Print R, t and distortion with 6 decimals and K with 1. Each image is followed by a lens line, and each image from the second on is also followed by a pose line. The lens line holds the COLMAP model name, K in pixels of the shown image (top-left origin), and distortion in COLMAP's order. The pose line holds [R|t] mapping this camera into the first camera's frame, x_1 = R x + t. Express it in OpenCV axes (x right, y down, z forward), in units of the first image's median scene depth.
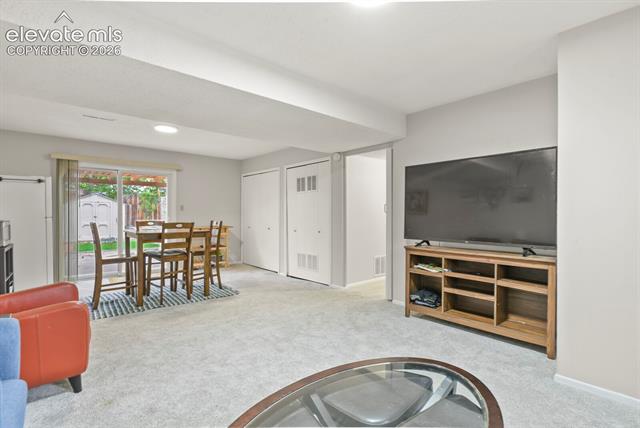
lens RADIAL K [[309.0, 0, 319.5], [0, 309.0, 215.5], [0, 0, 1]] dist [-0.010095, -0.000599]
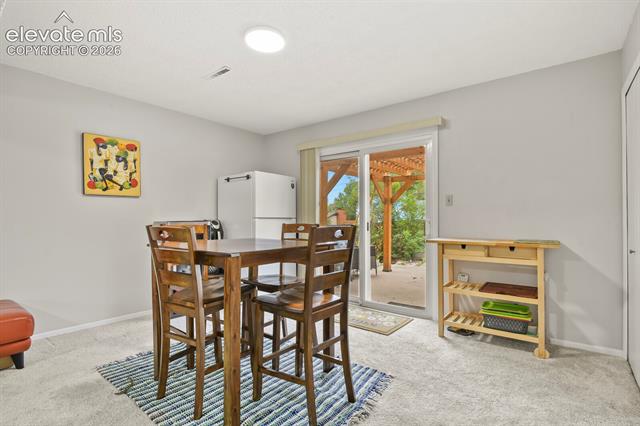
lens RADIAL K [[309.0, 0, 324.4], [0, 309.0, 216.4], [0, 0, 1]] dist [-0.010095, -0.000599]
pose [[0.199224, -0.010850, -0.979894, 0.005831], [-0.002539, 0.999930, -0.011588, 0.011057], [0.979951, 0.004797, 0.199182, 1.037427]]
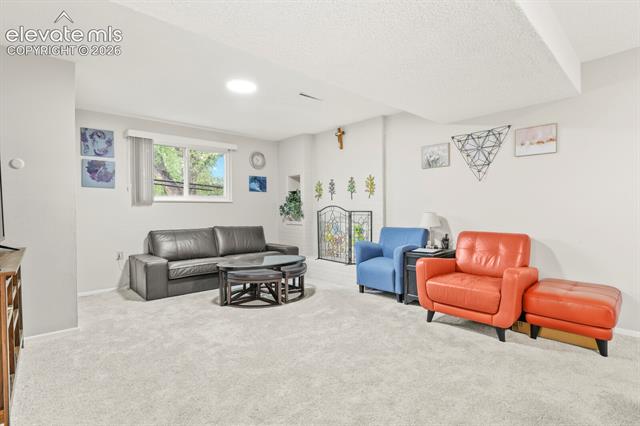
lens RADIAL K [[309.0, 0, 325.6], [0, 309.0, 213.0], [0, 0, 1]] dist [-0.010095, -0.000599]
pose [[-0.999719, 0.001017, -0.023698, -0.121250], [0.000819, 0.999965, 0.008373, 0.016800], [0.023706, 0.008351, -0.999684, 1.141058]]
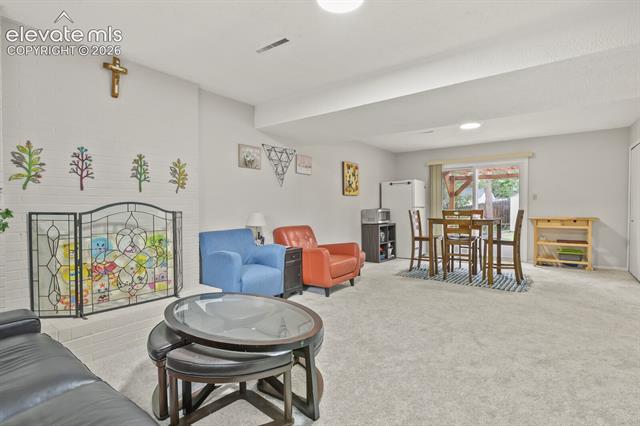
lens RADIAL K [[309.0, 0, 322.0], [0, 309.0, 216.6], [0, 0, 1]] dist [-0.010095, -0.000599]
pose [[0.207082, 0.024265, -0.978023, 0.489016], [0.002527, 0.999676, 0.025338, 0.013333], [0.978320, -0.007718, 0.206954, 0.263924]]
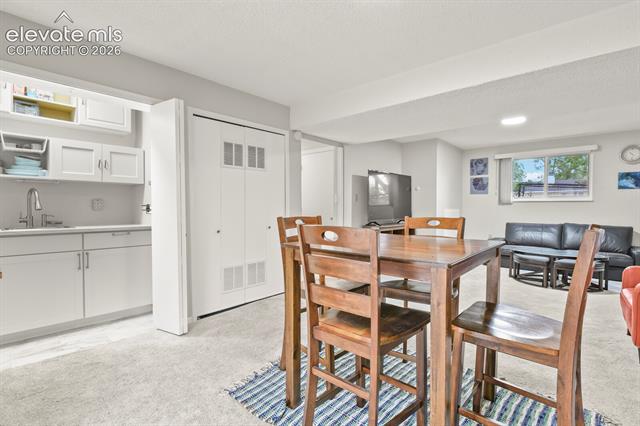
lens RADIAL K [[309.0, 0, 321.7], [0, 309.0, 210.5], [0, 0, 1]] dist [-0.010095, -0.000599]
pose [[-0.126410, -0.019080, 0.991795, -0.886939], [-0.000487, 0.999816, 0.019172, -0.001432], [-0.991978, 0.001941, -0.126396, 1.160212]]
